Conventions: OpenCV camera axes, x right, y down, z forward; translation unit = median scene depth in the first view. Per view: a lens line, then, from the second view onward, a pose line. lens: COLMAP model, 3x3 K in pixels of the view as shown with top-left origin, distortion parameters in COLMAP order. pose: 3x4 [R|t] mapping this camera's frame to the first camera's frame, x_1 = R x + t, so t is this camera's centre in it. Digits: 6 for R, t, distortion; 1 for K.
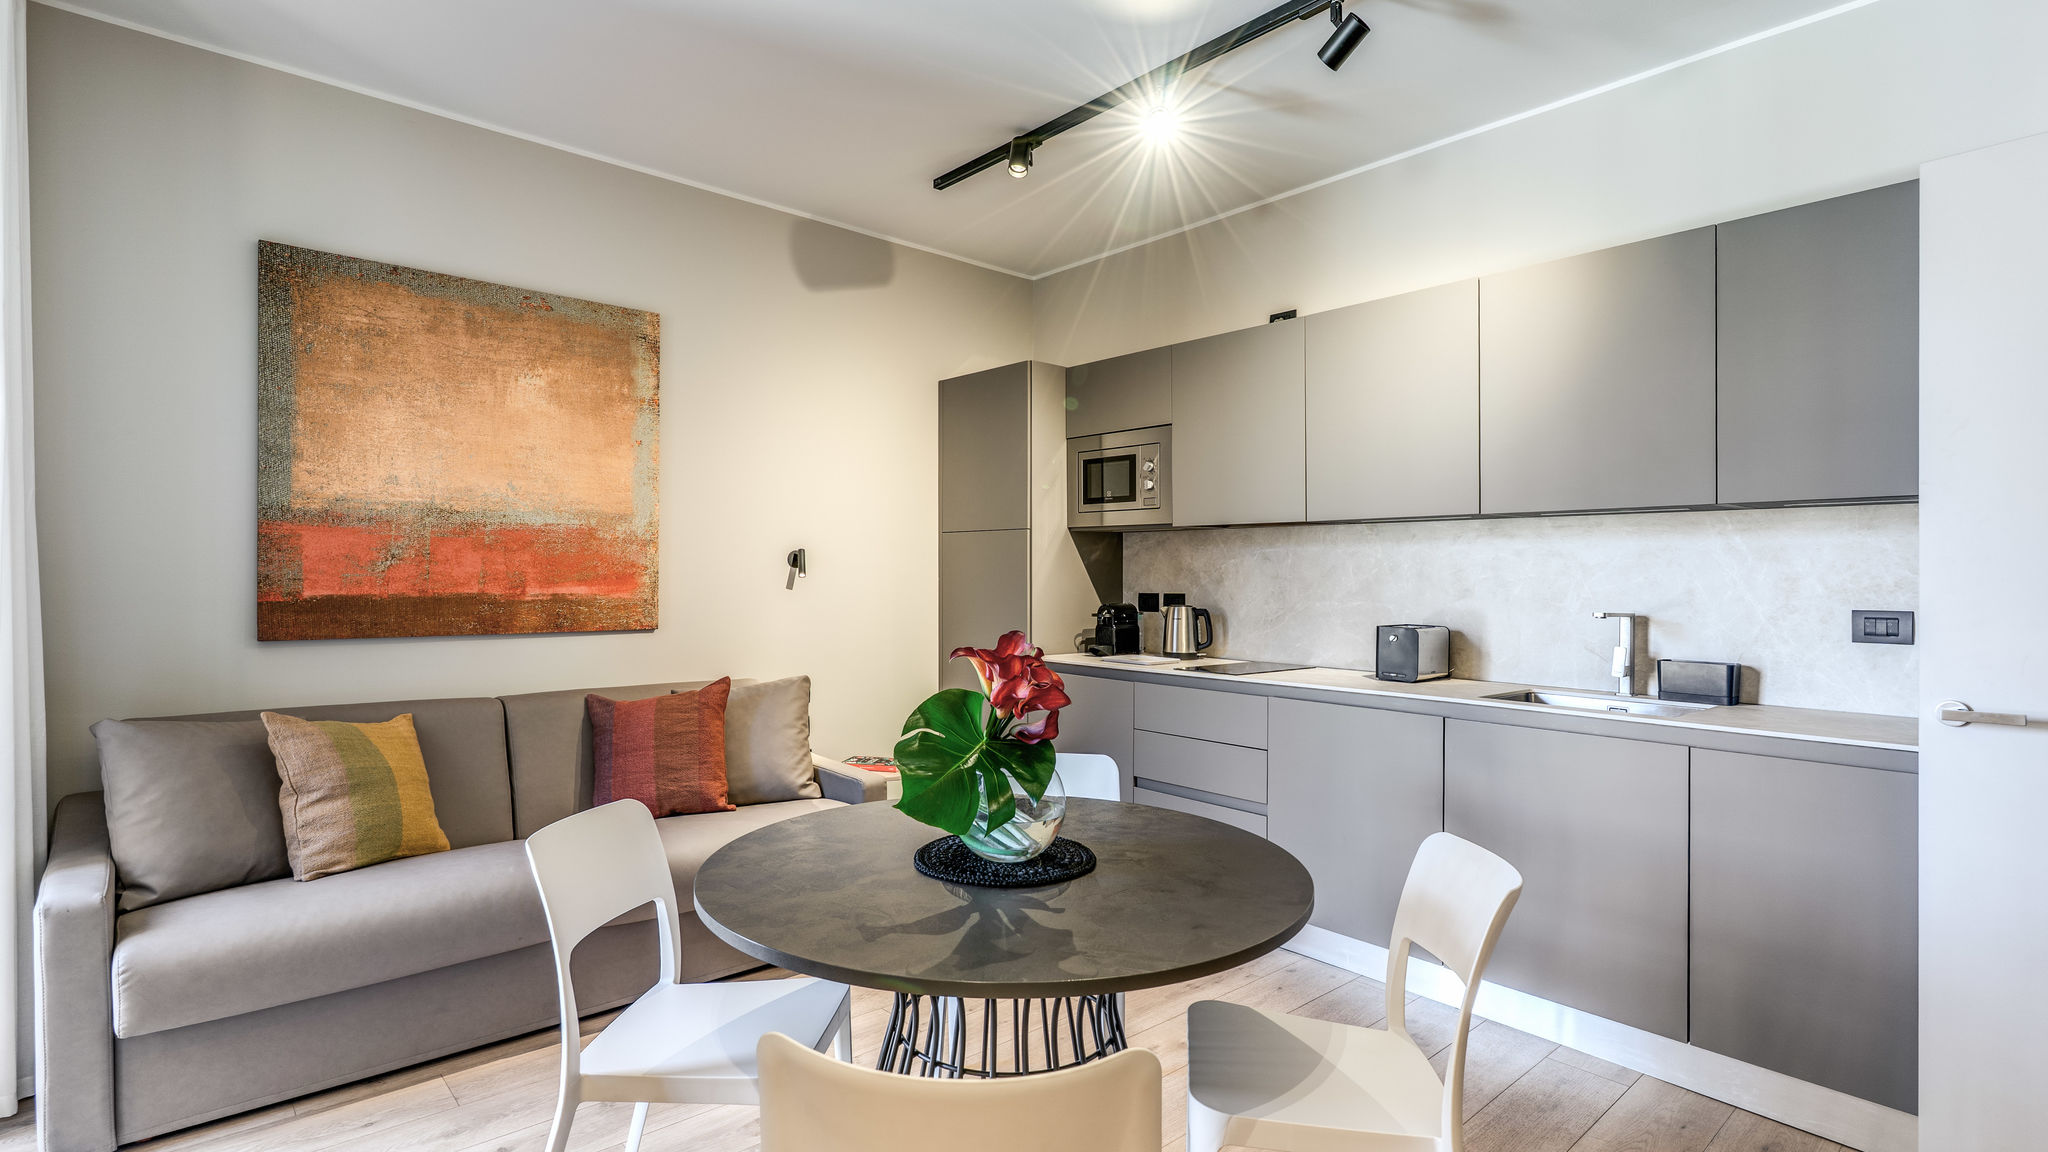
lens RADIAL K [[992.5, 0, 1029.4], [0, 992.5, 572.3], [0, 0, 1]] dist [0.003104, 0.000306]
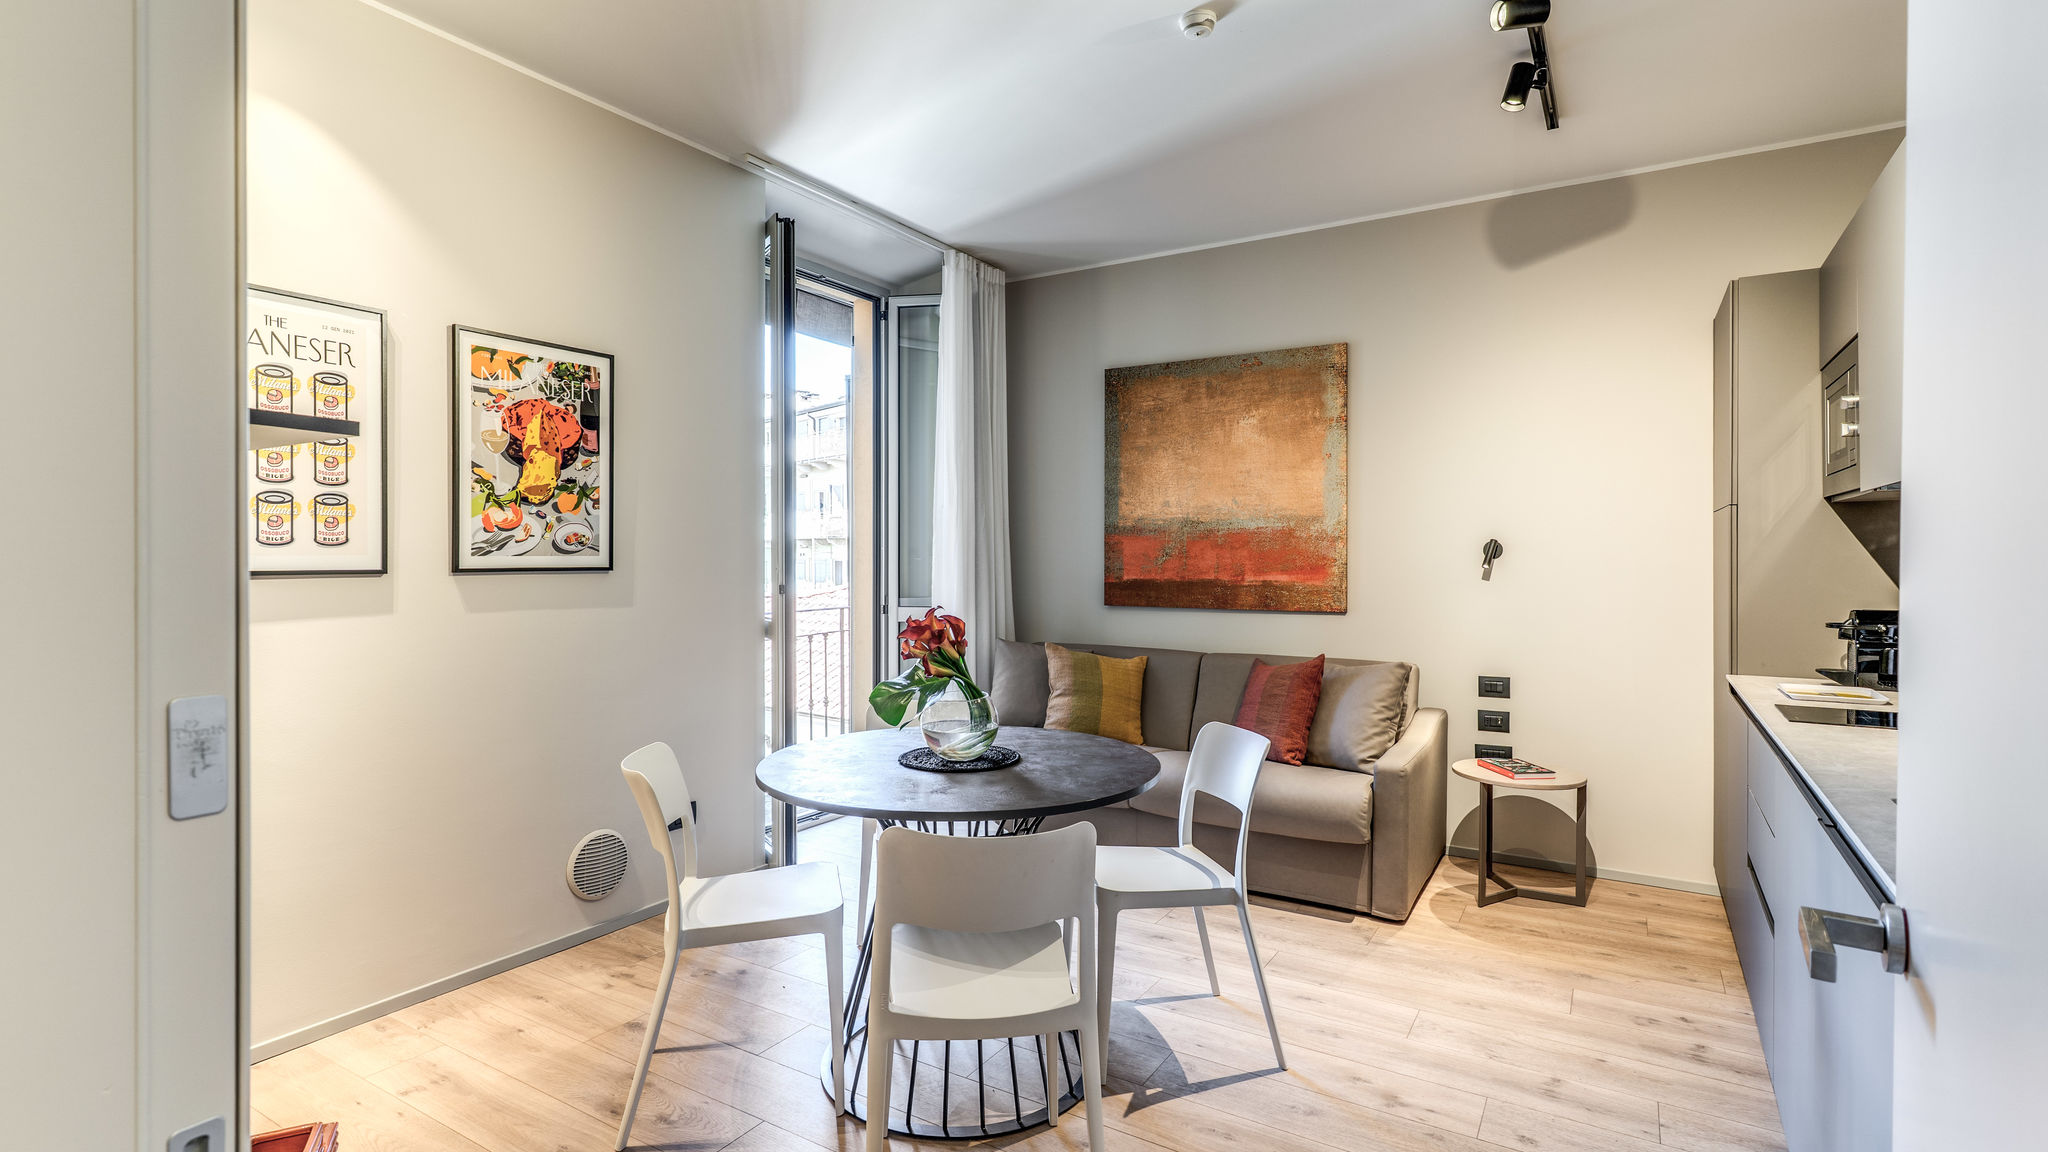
lens RADIAL K [[992.5, 0, 1029.4], [0, 992.5, 572.3], [0, 0, 1]] dist [0.003104, 0.000306]
pose [[0.278316, 0.007381, -0.960461, 0.740233], [0.005244, 0.999944, 0.009204, -0.003192], [0.960475, -0.007598, 0.278261, 0.361564]]
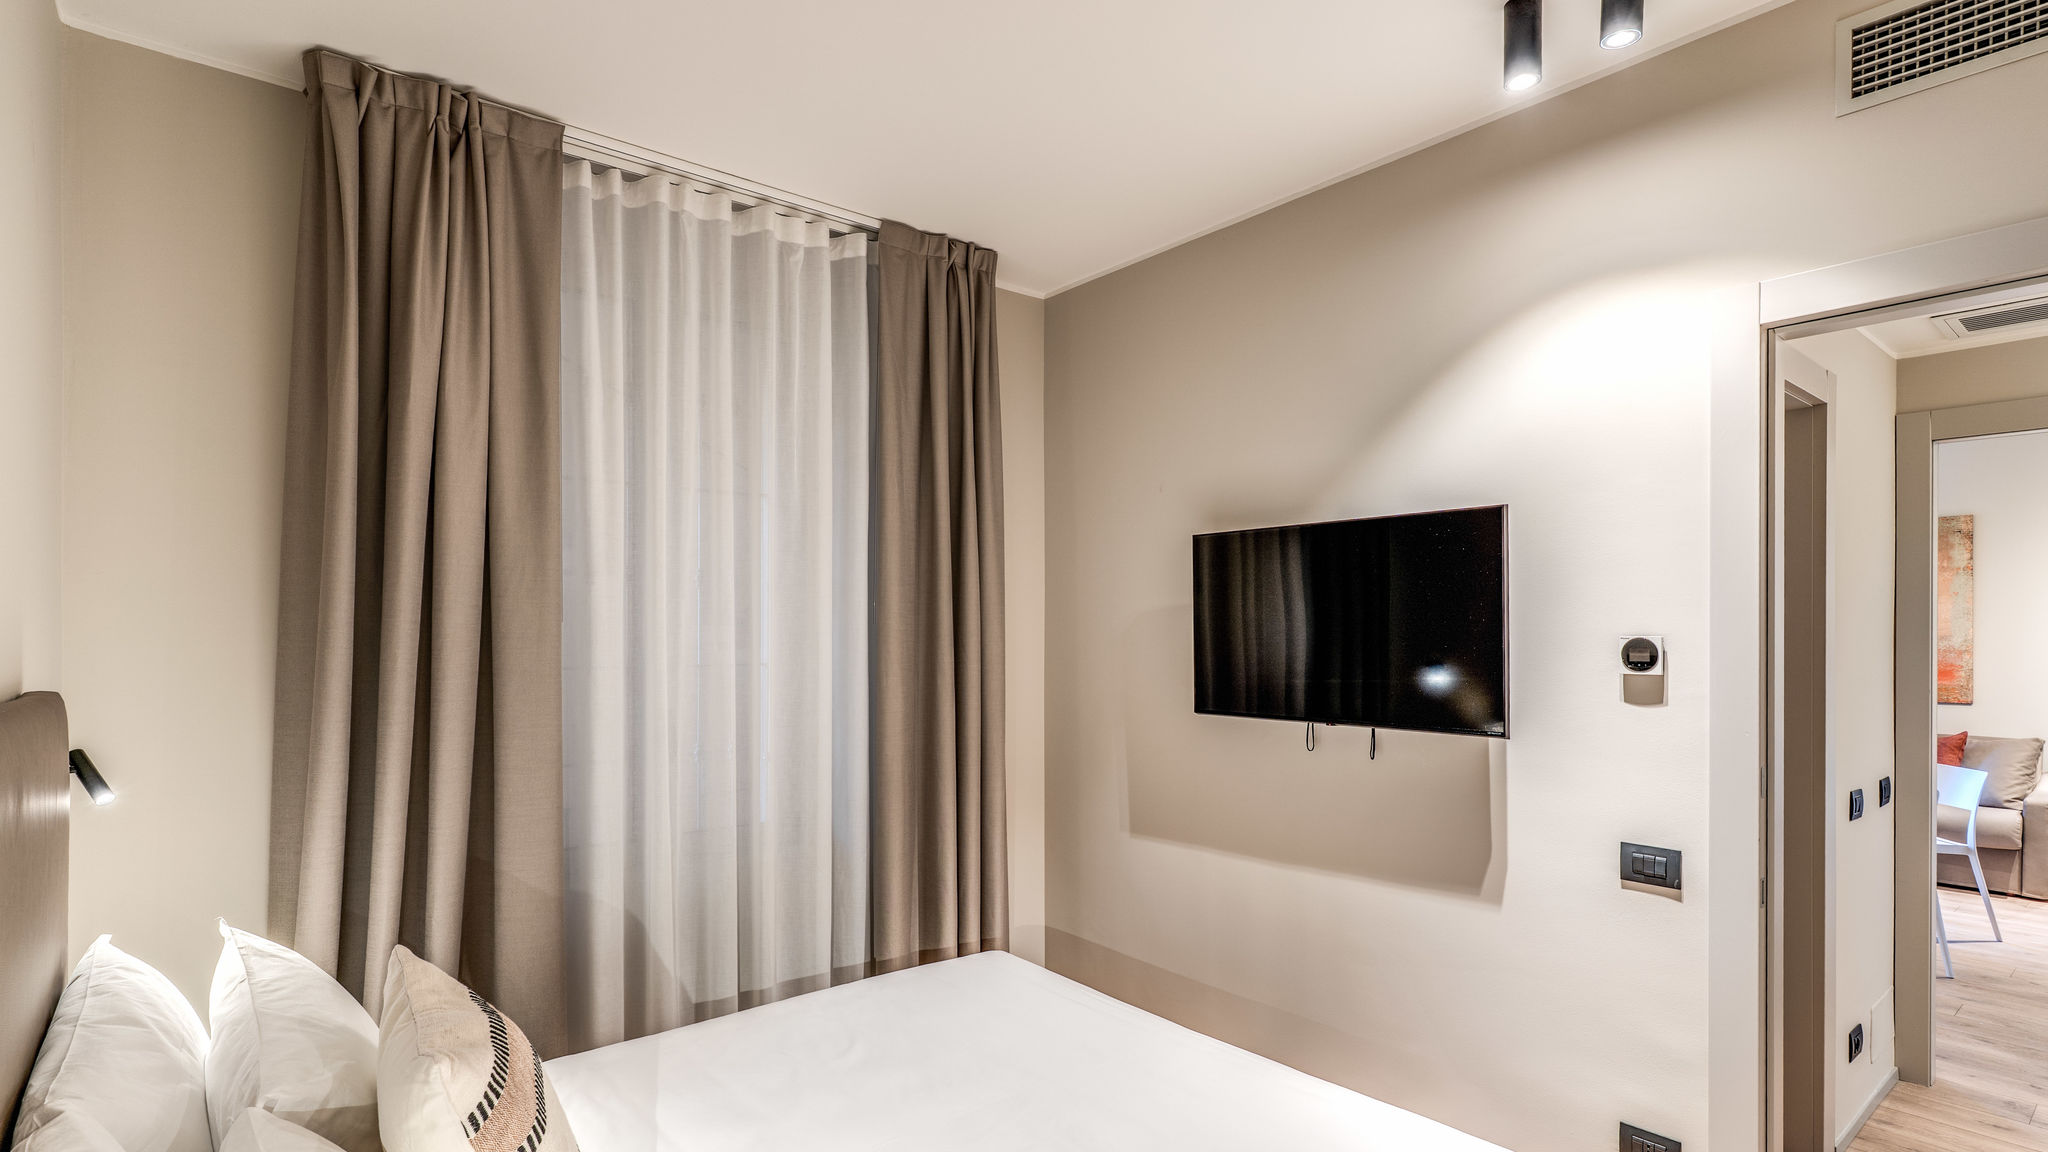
lens RADIAL K [[1013.3, 0, 1027.5], [0, 1013.3, 642.1], [0, 0, 1]] dist [-0.001176, -0.000535]
pose [[-0.038586, -0.000820, -0.999255, 1.587987], [0.004907, 0.999987, -0.001010, -0.059818], [0.999243, -0.004942, -0.038581, -0.596088]]
